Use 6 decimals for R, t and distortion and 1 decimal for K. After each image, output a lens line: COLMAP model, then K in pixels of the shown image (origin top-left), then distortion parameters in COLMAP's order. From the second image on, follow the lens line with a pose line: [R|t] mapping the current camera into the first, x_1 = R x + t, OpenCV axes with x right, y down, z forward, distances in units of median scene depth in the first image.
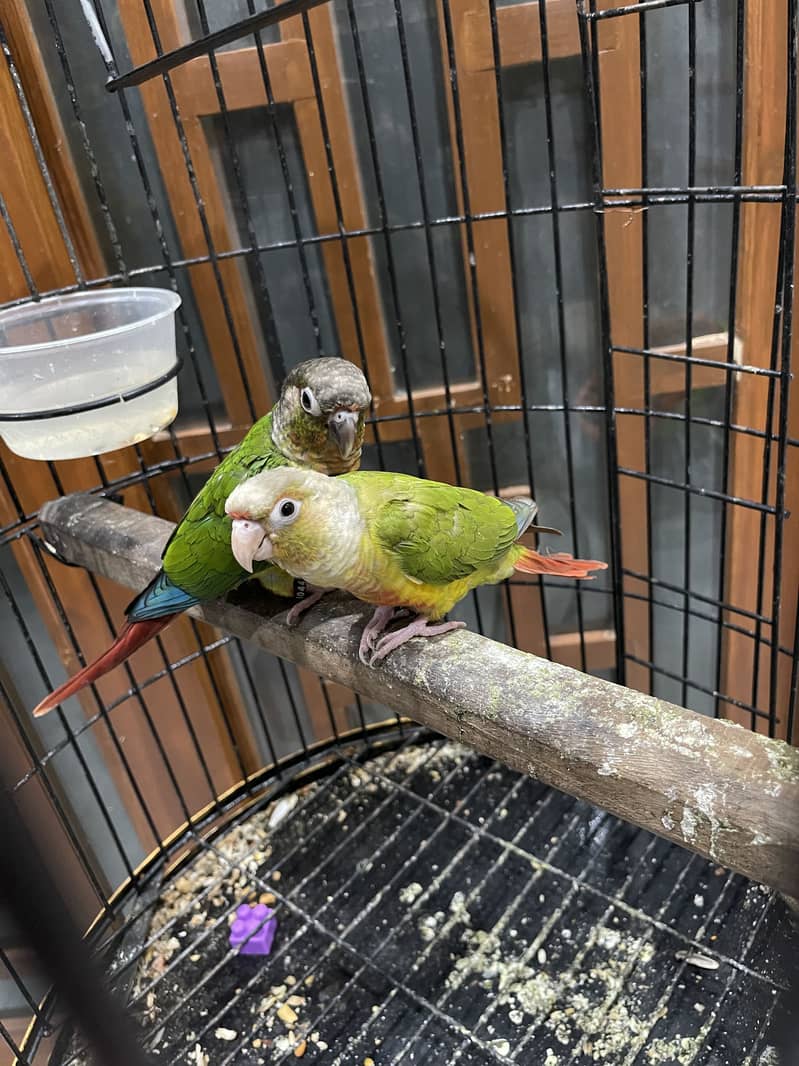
lens RADIAL K [[828.3, 0, 412.4], [0, 828.3, 543.7], [0, 0, 1]] dist [0.055001, -0.090980]
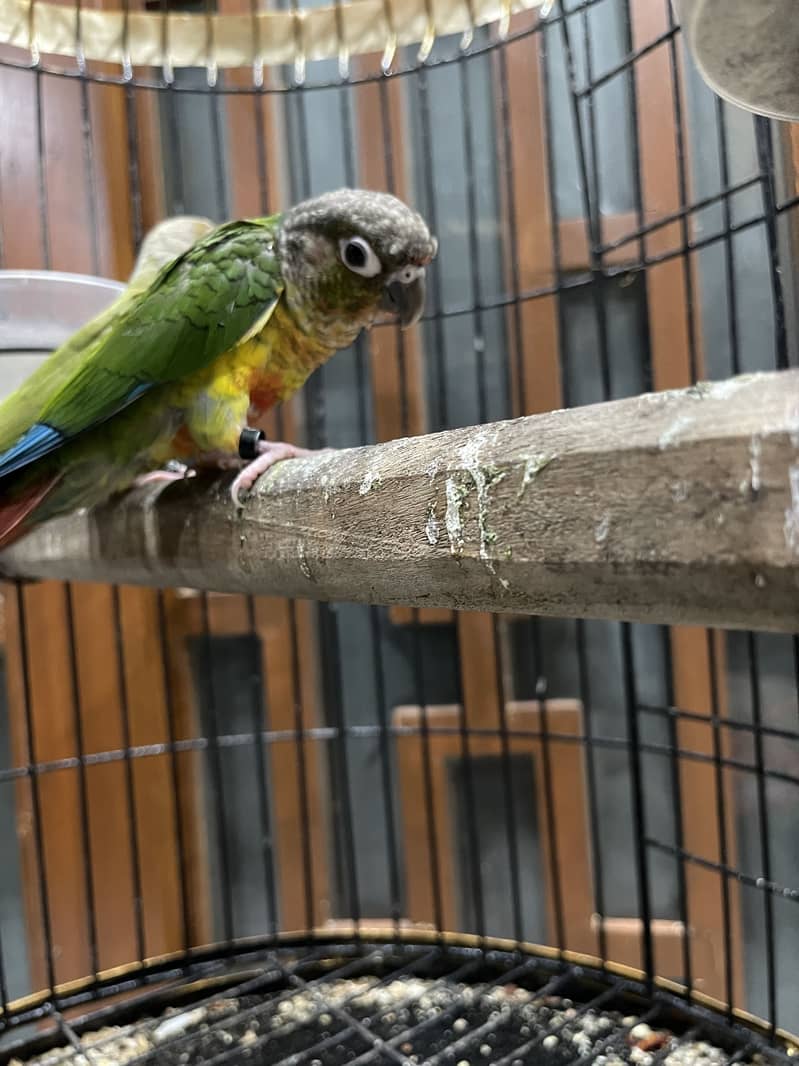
lens RADIAL K [[828.3, 0, 411.2], [0, 828.3, 541.7], [0, 0, 1]] dist [0.055001, -0.090980]
pose [[0.976348, 0.084537, -0.198991, 0.197534], [-0.166465, 0.881242, -0.442382, 0.295935], [0.137962, 0.465044, 0.874472, 0.219121]]
